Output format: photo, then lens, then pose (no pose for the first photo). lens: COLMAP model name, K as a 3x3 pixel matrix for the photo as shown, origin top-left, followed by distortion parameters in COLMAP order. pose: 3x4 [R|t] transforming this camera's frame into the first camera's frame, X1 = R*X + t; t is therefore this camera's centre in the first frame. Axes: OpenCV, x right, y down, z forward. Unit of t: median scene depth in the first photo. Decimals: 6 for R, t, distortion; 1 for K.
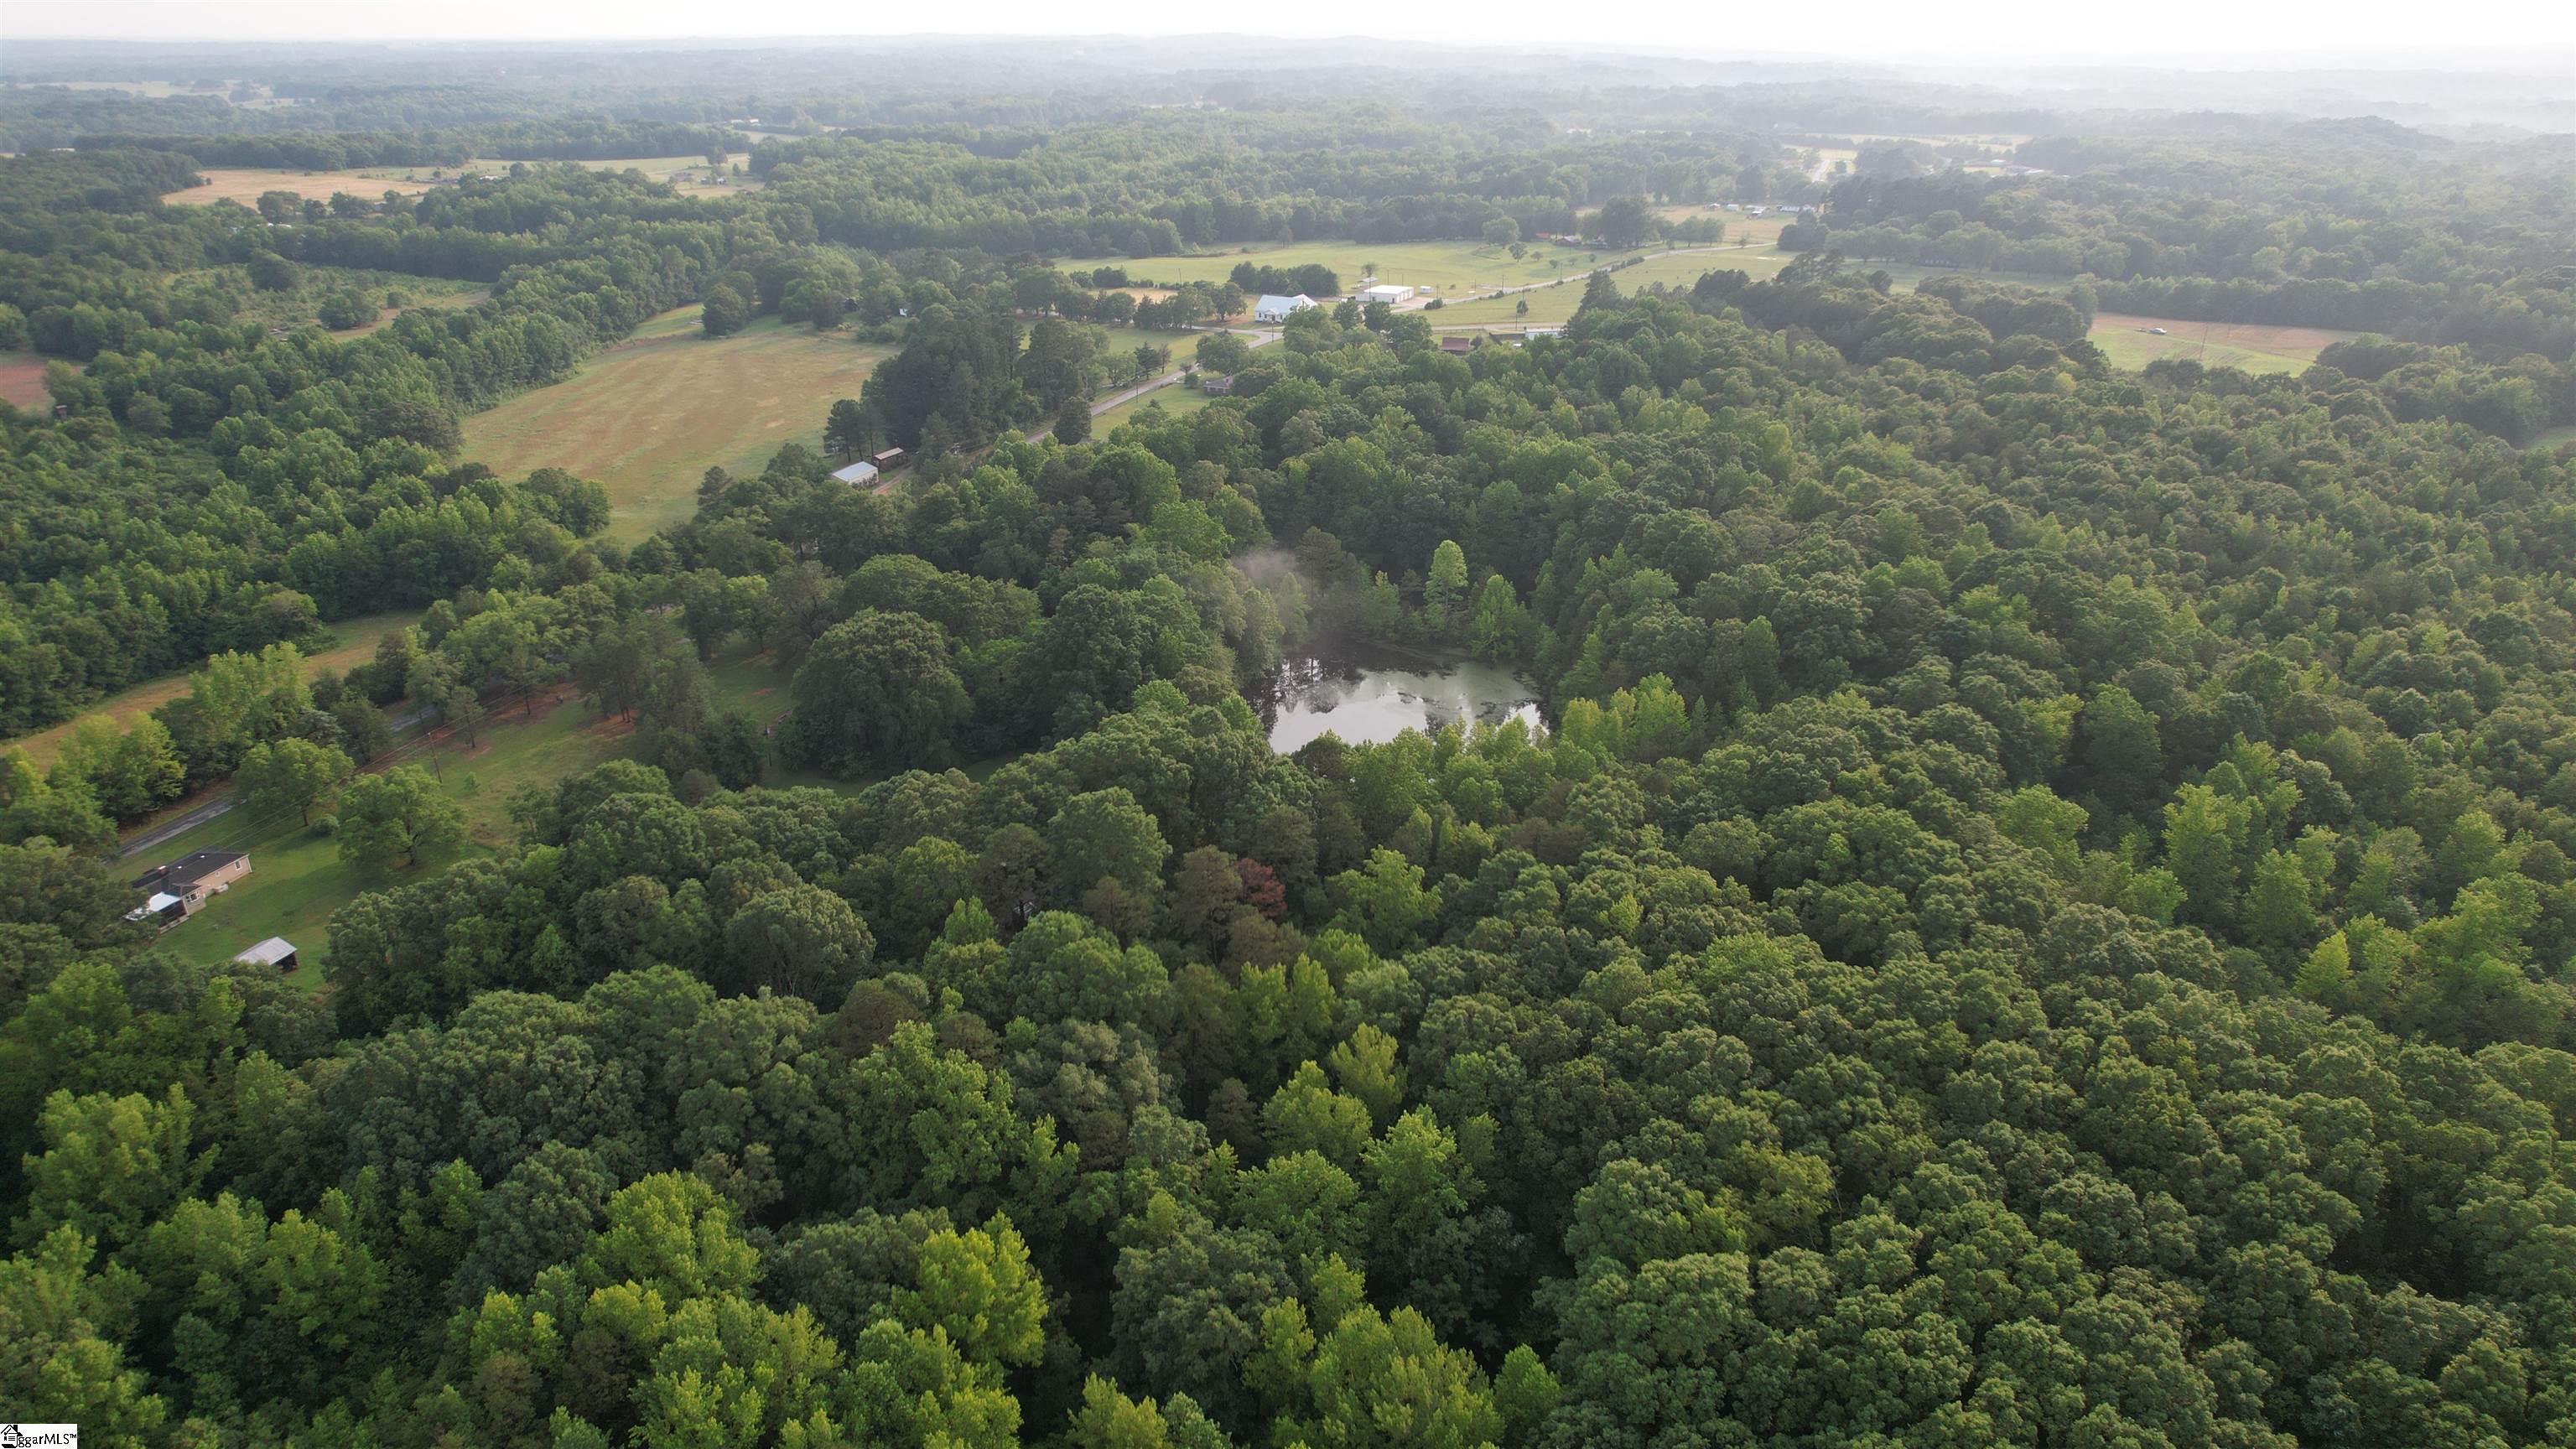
lens RADIAL K [[1640.5, 0, 1283.4], [0, 1640.5, 735.8], [0, 0, 1]] dist [-0.074574, 0.063319]
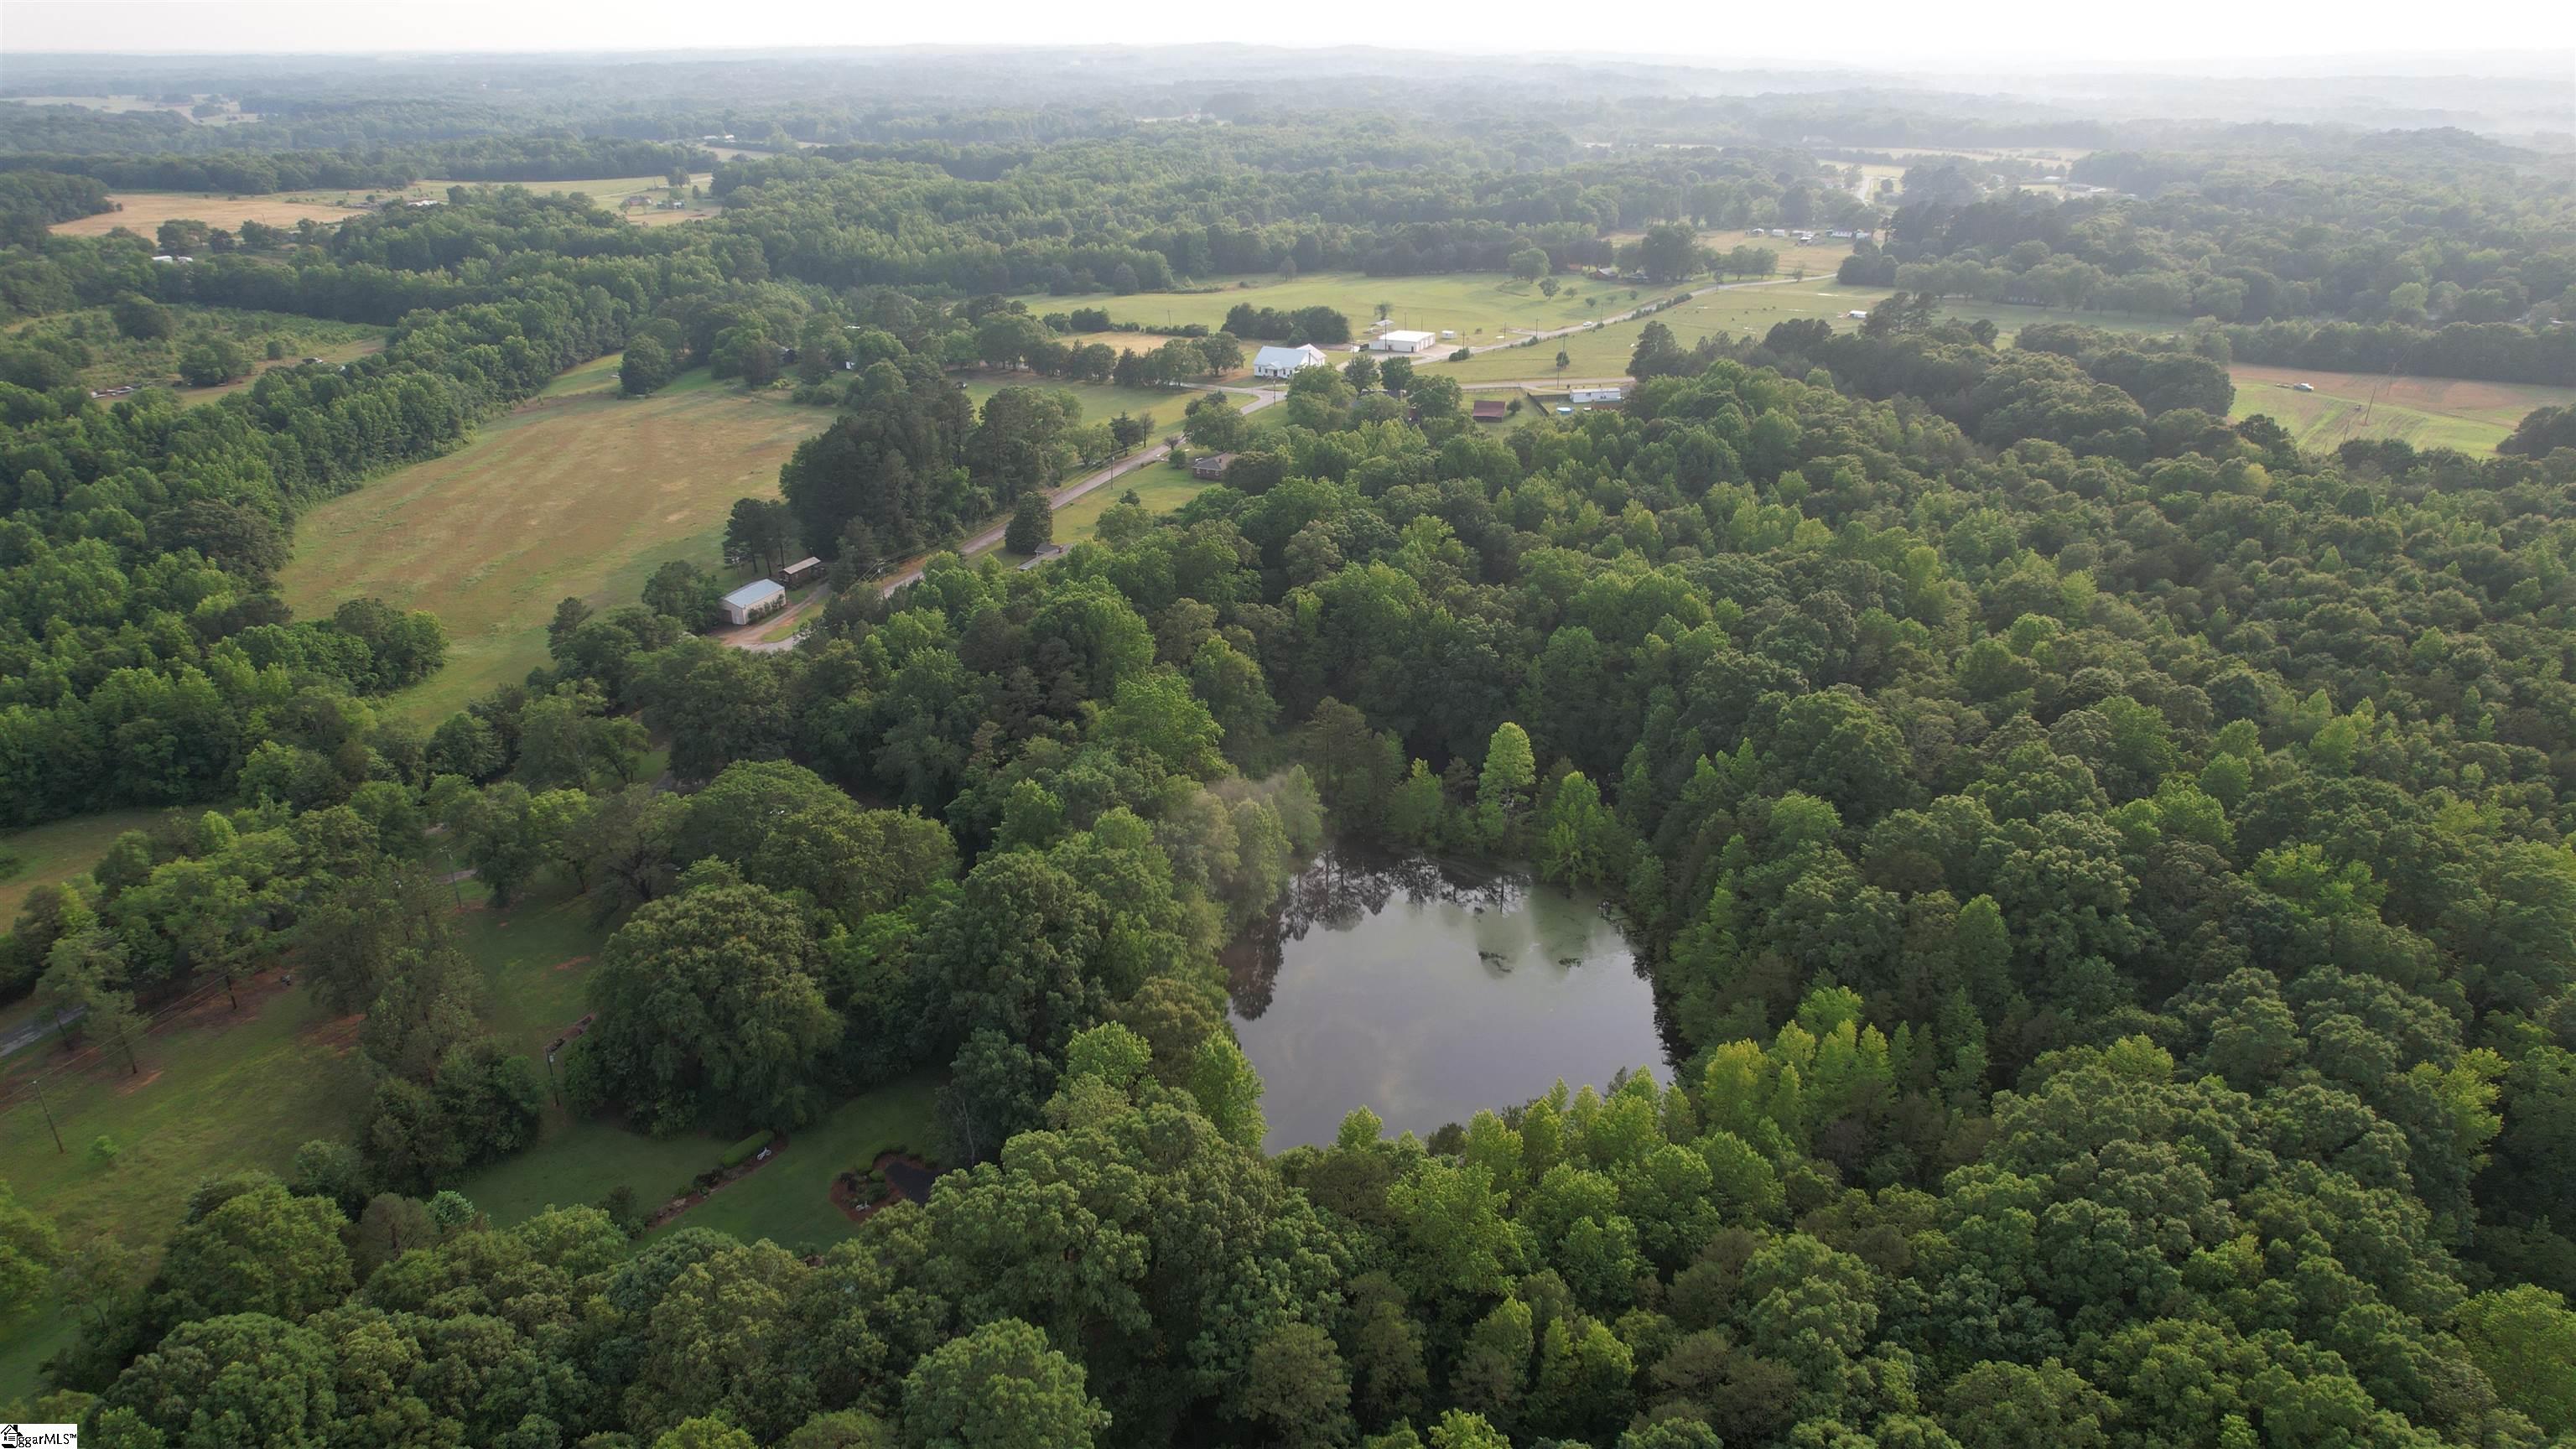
lens RADIAL K [[1640.5, 0, 1296.8], [0, 1640.5, 729.4], [0, 0, 1]] dist [-0.074574, 0.063319]
pose [[0.999970, -0.005524, 0.005393, -0.000623], [0.005567, 0.999952, -0.008078, -0.083696], [-0.005348, 0.008108, 0.999953, 0.188775]]
